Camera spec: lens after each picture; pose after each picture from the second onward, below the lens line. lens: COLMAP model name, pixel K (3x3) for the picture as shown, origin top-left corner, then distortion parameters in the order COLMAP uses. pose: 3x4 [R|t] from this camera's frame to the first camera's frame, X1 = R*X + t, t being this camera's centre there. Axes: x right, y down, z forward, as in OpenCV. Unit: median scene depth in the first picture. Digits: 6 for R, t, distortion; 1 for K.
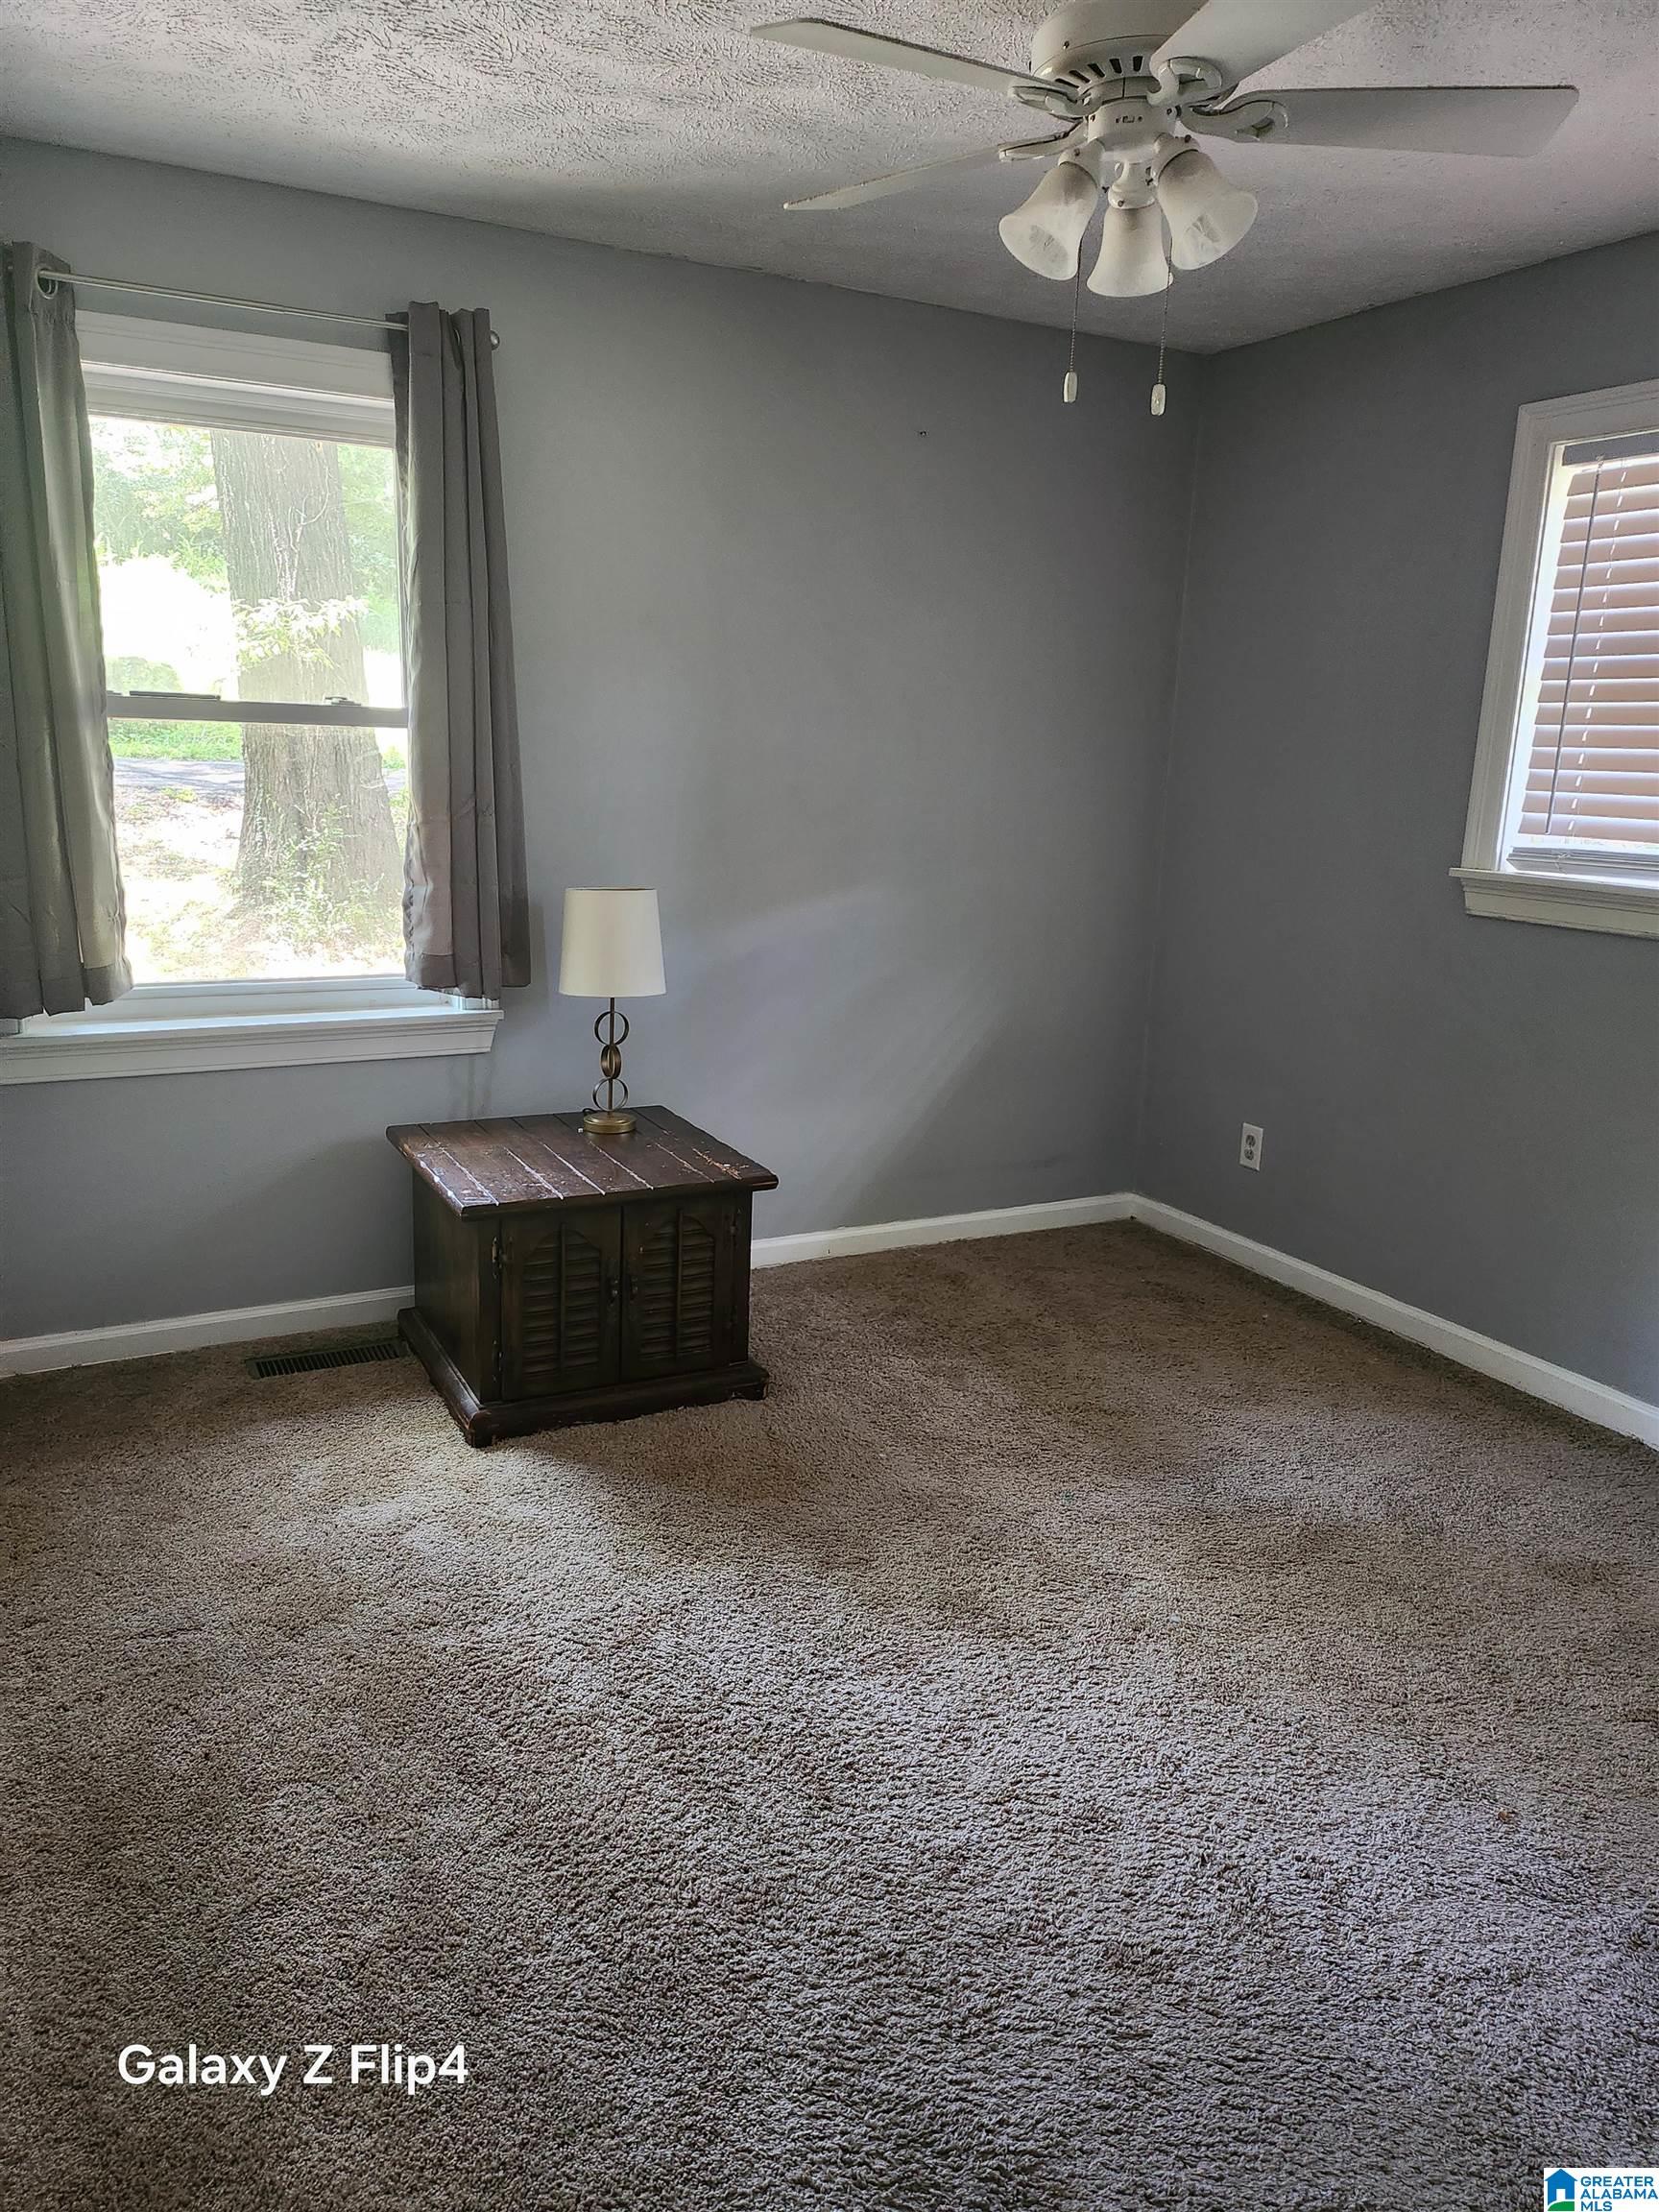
lens RADIAL K [[1550.5, 0, 824.8], [0, 1550.5, 1106.8], [0, 0, 1]] dist [0.053266, -0.070935]
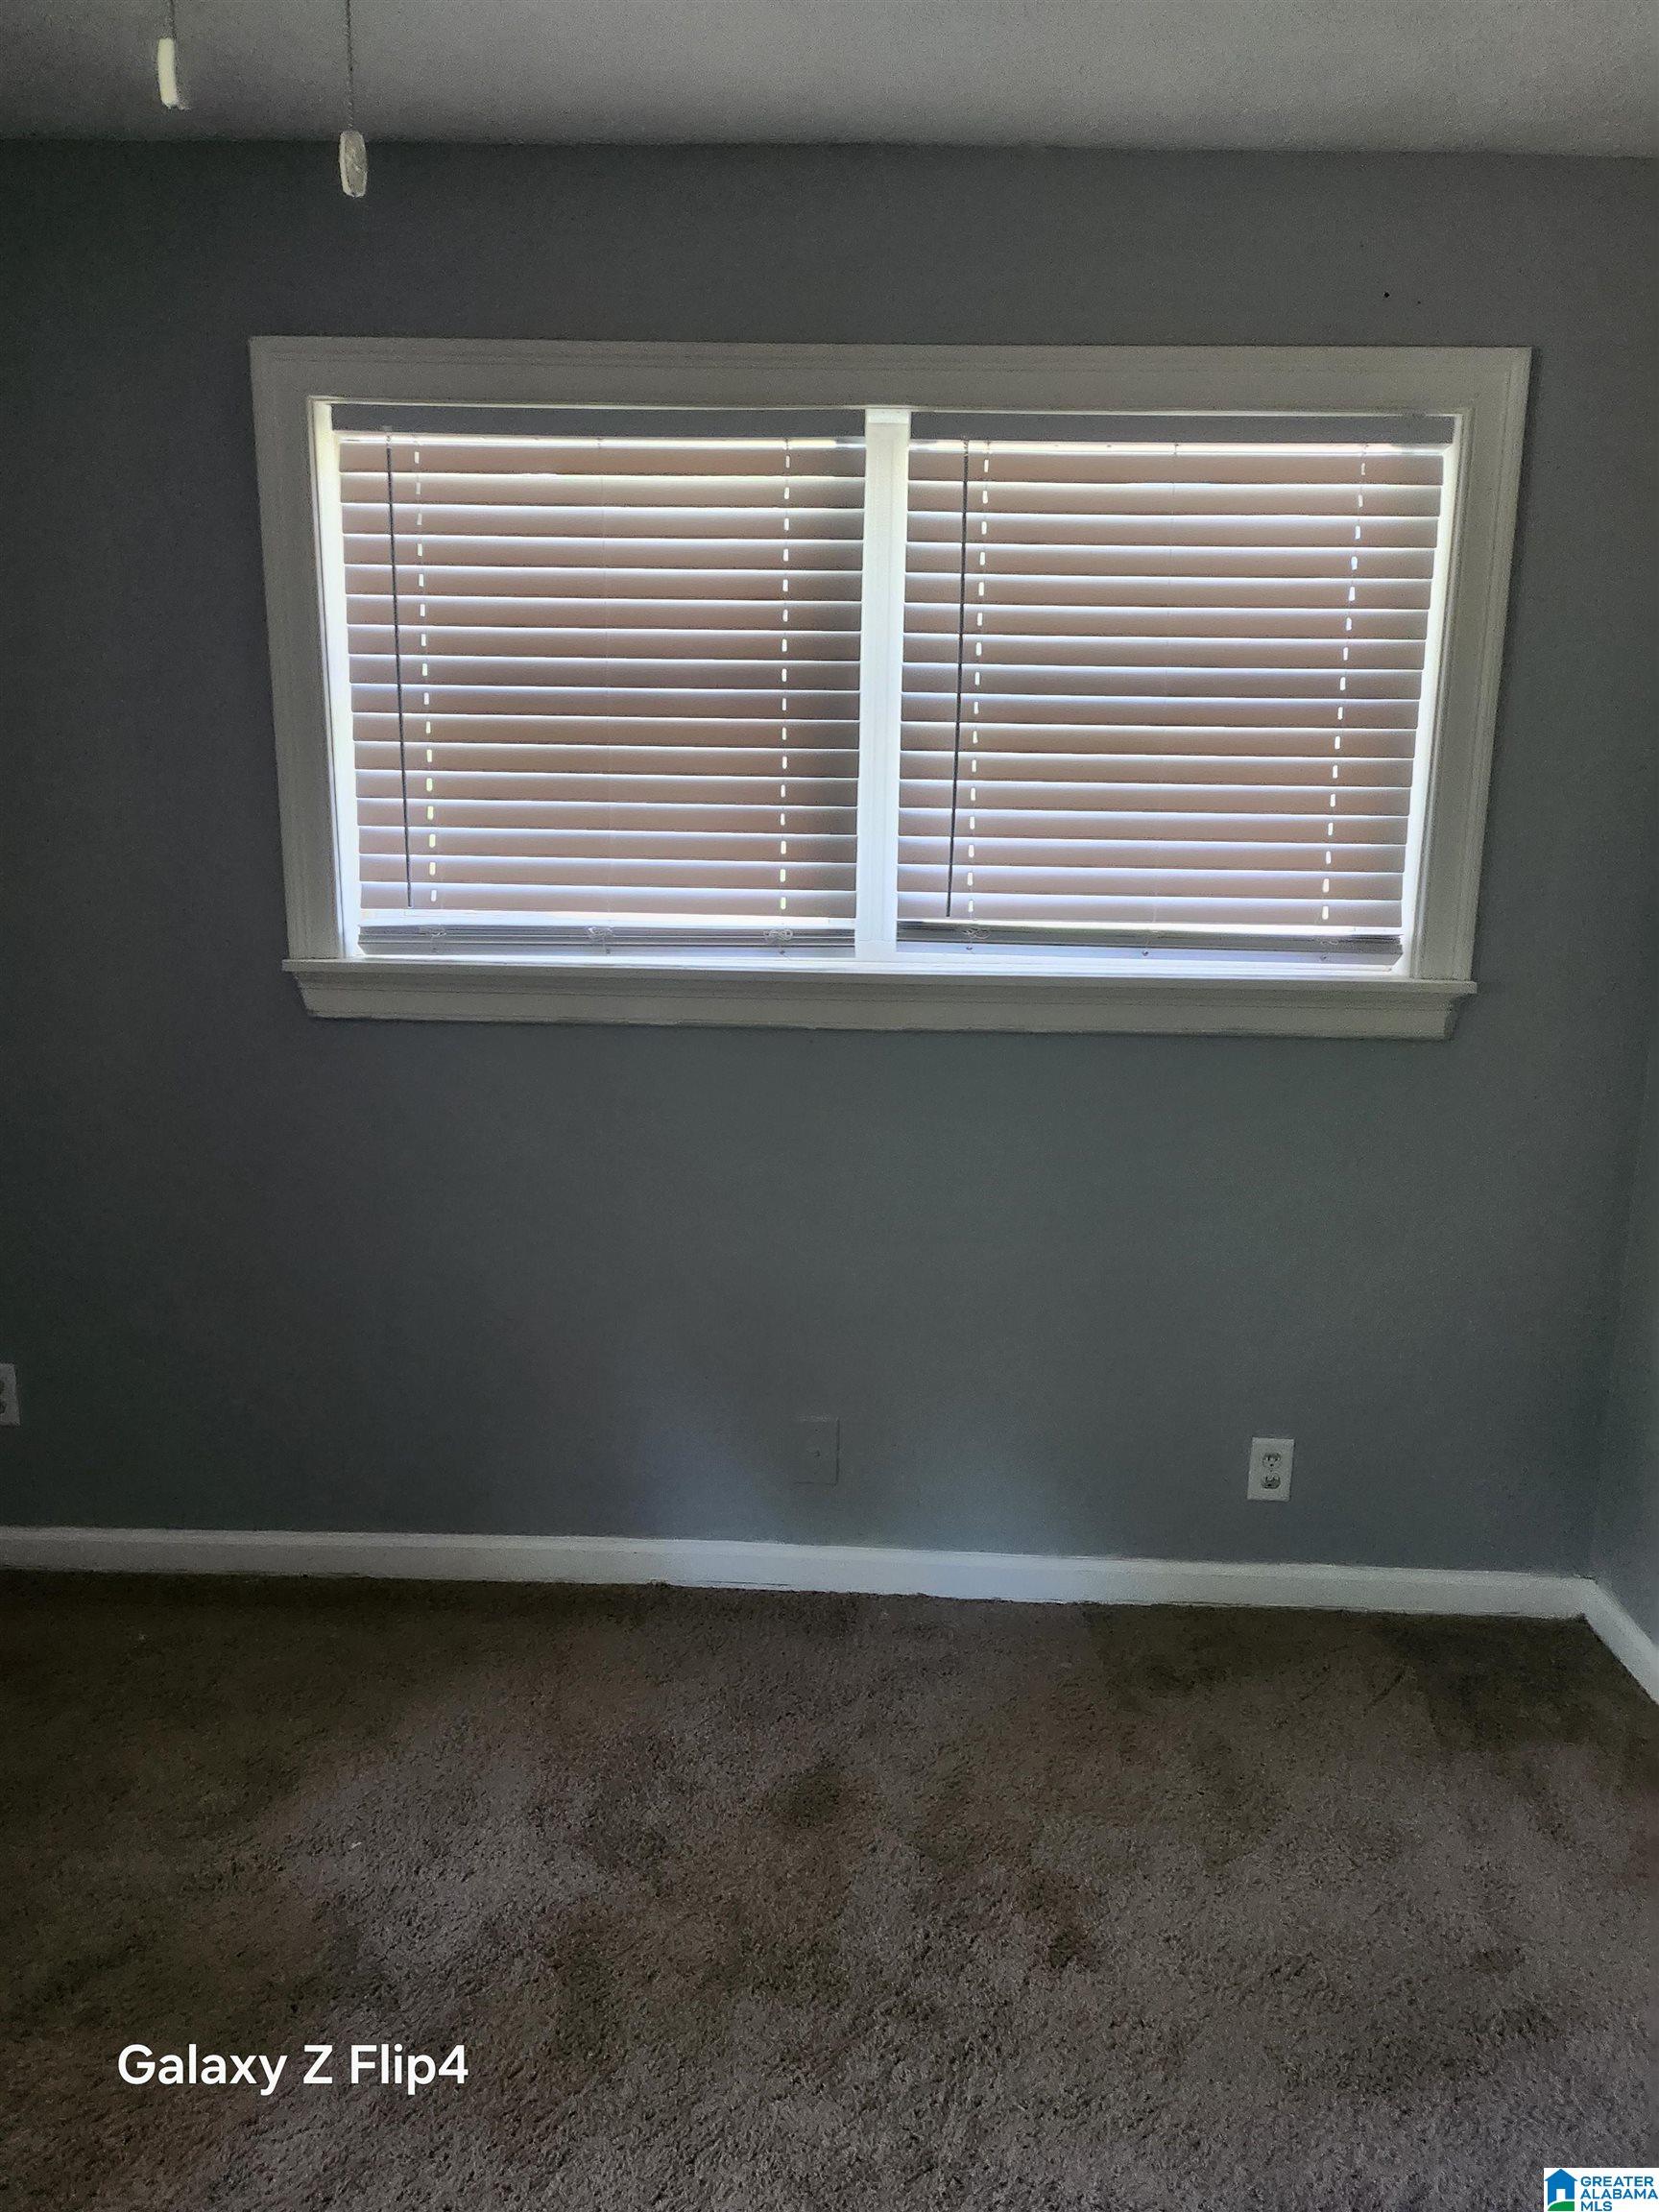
lens RADIAL K [[1550.5, 0, 828.5], [0, 1550.5, 1092.7], [0, 0, 1]] dist [0.053266, -0.070935]
pose [[0.488234, -0.198213, 0.849905, -0.111791], [0.200919, 0.973235, 0.111557, -0.122249], [-0.849269, 0.116297, 0.514992, 0.407408]]
